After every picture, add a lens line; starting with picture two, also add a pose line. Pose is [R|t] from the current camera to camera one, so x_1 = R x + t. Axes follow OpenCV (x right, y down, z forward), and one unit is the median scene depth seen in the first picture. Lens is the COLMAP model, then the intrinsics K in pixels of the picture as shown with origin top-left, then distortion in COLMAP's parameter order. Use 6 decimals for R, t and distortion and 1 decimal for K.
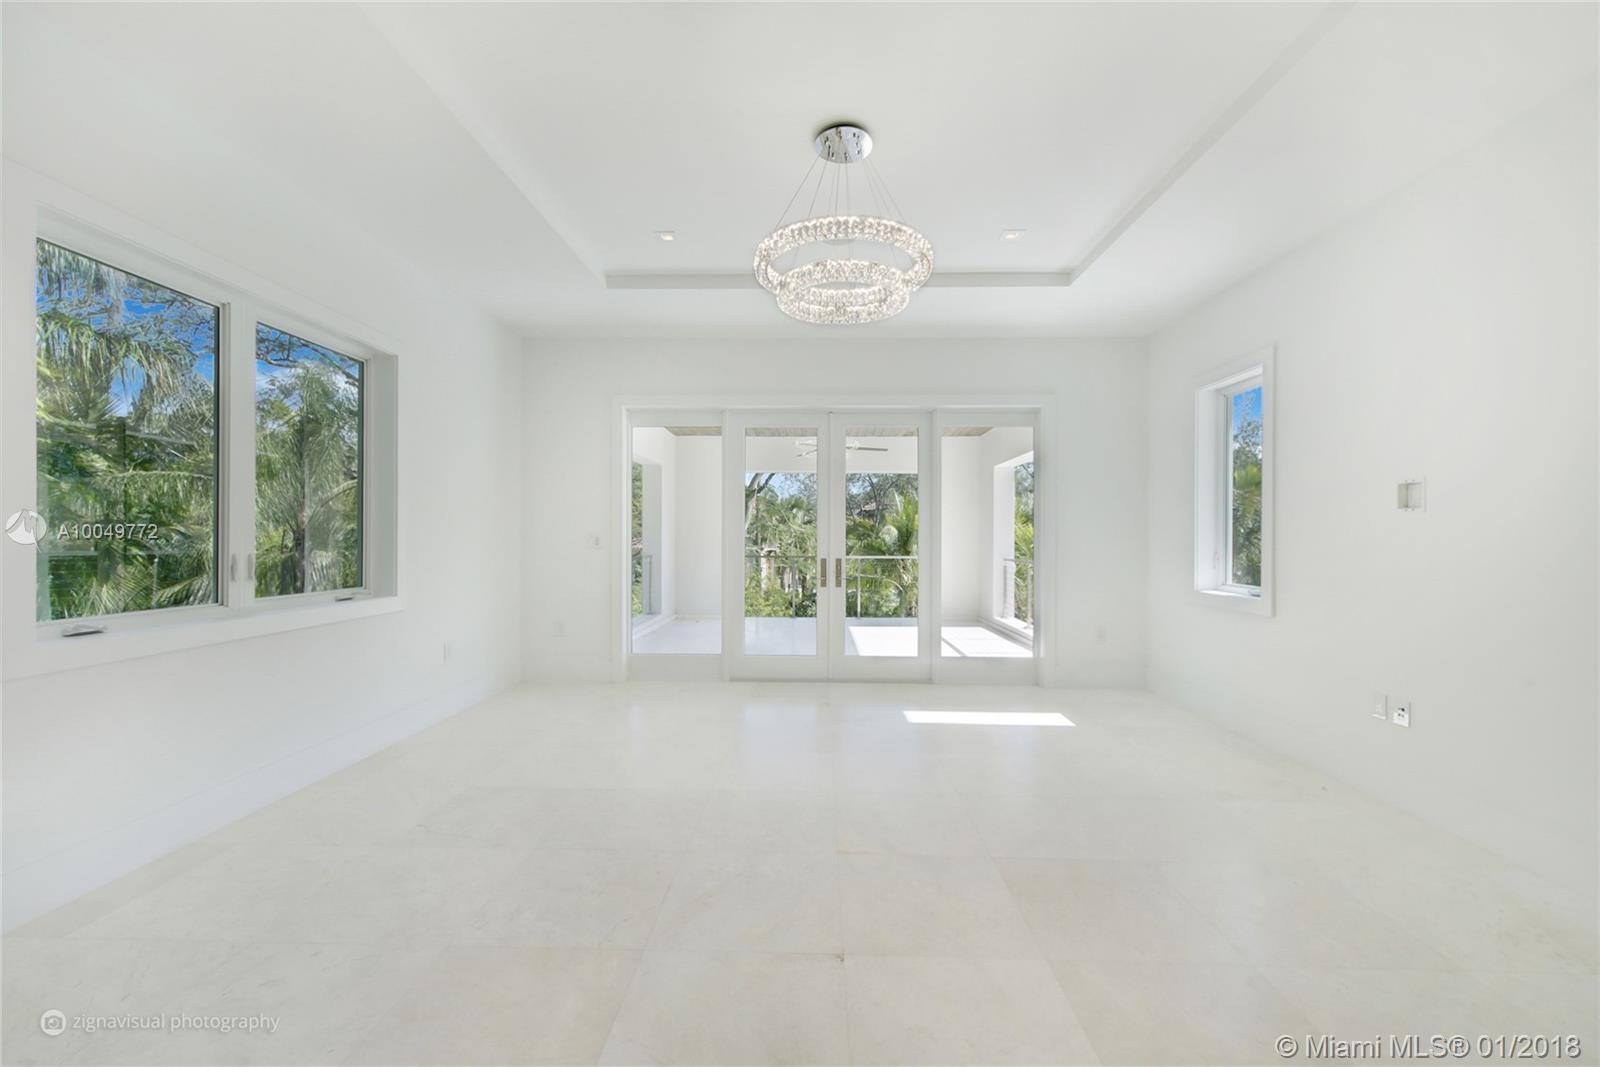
lens RADIAL K [[640.8, 0, 797.6], [0, 640.8, 539.4], [0, 0, 1]] dist [0.000708, 0.000010]
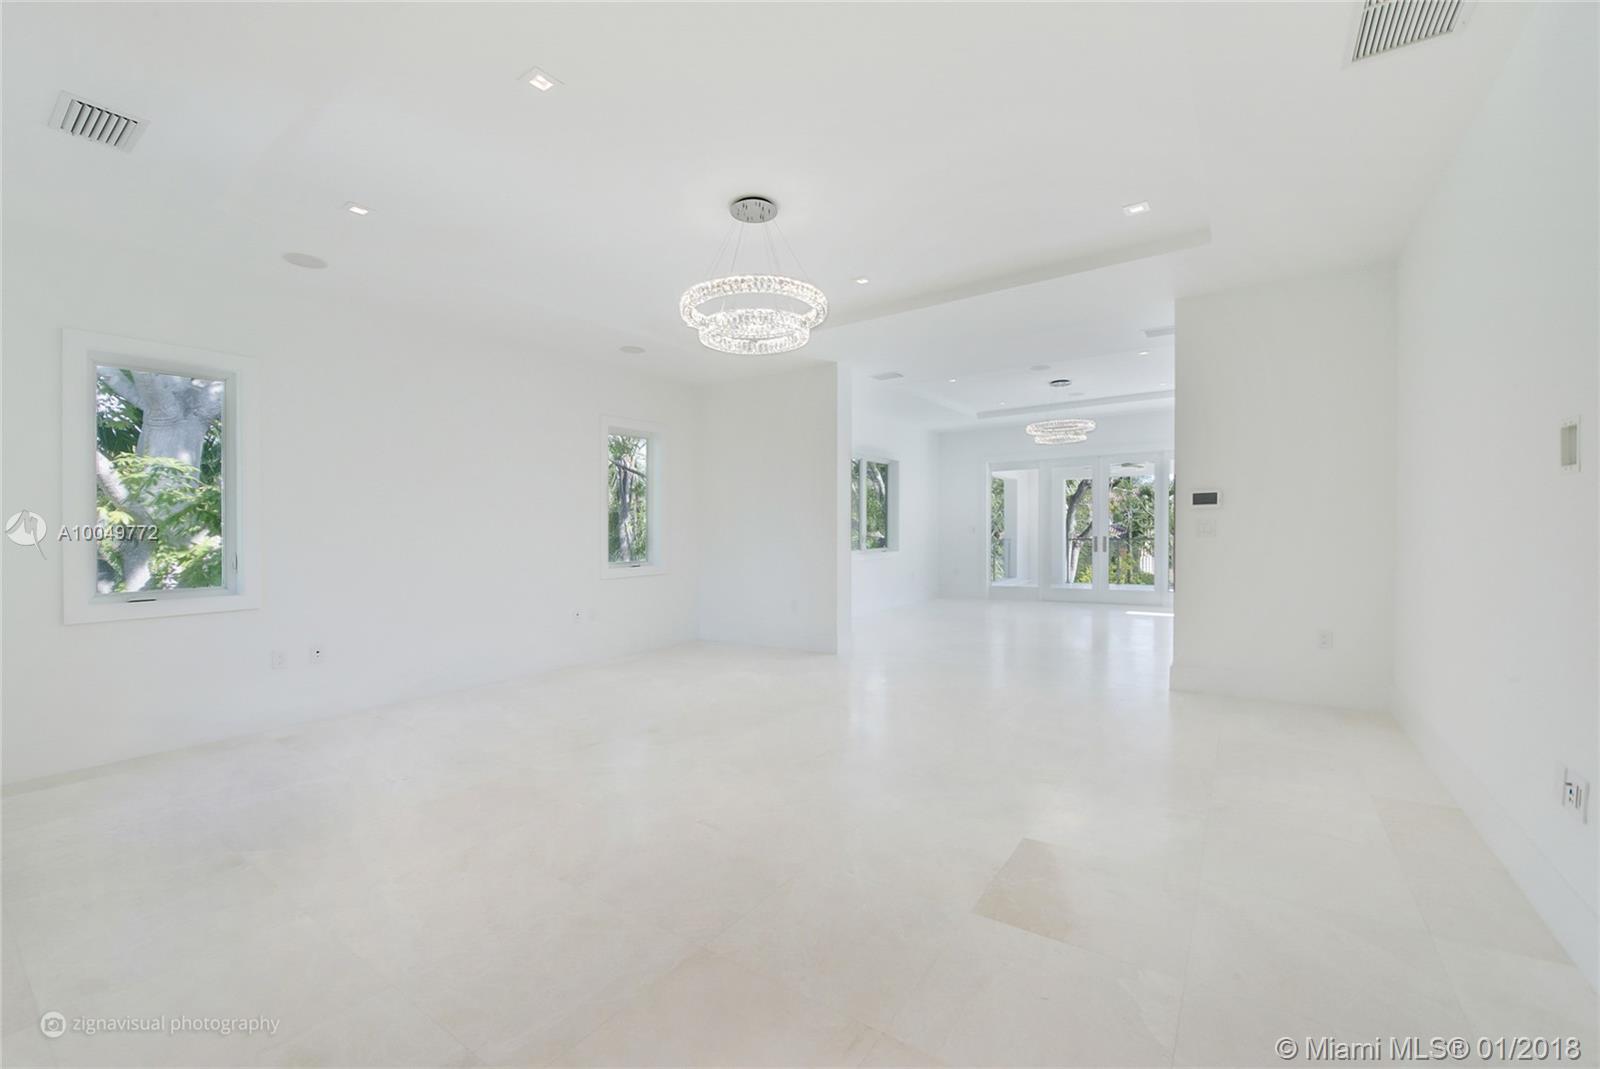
lens RADIAL K [[640.8, 0, 793.6], [0, 640.8, 540.3], [0, 0, 1]] dist [0.000708, 0.000010]
pose [[0.841785, -0.012164, -0.539676, 0.317365], [0.013908, 0.999903, -0.000845, 0.028508], [0.539634, -0.006795, 0.841872, -1.065818]]
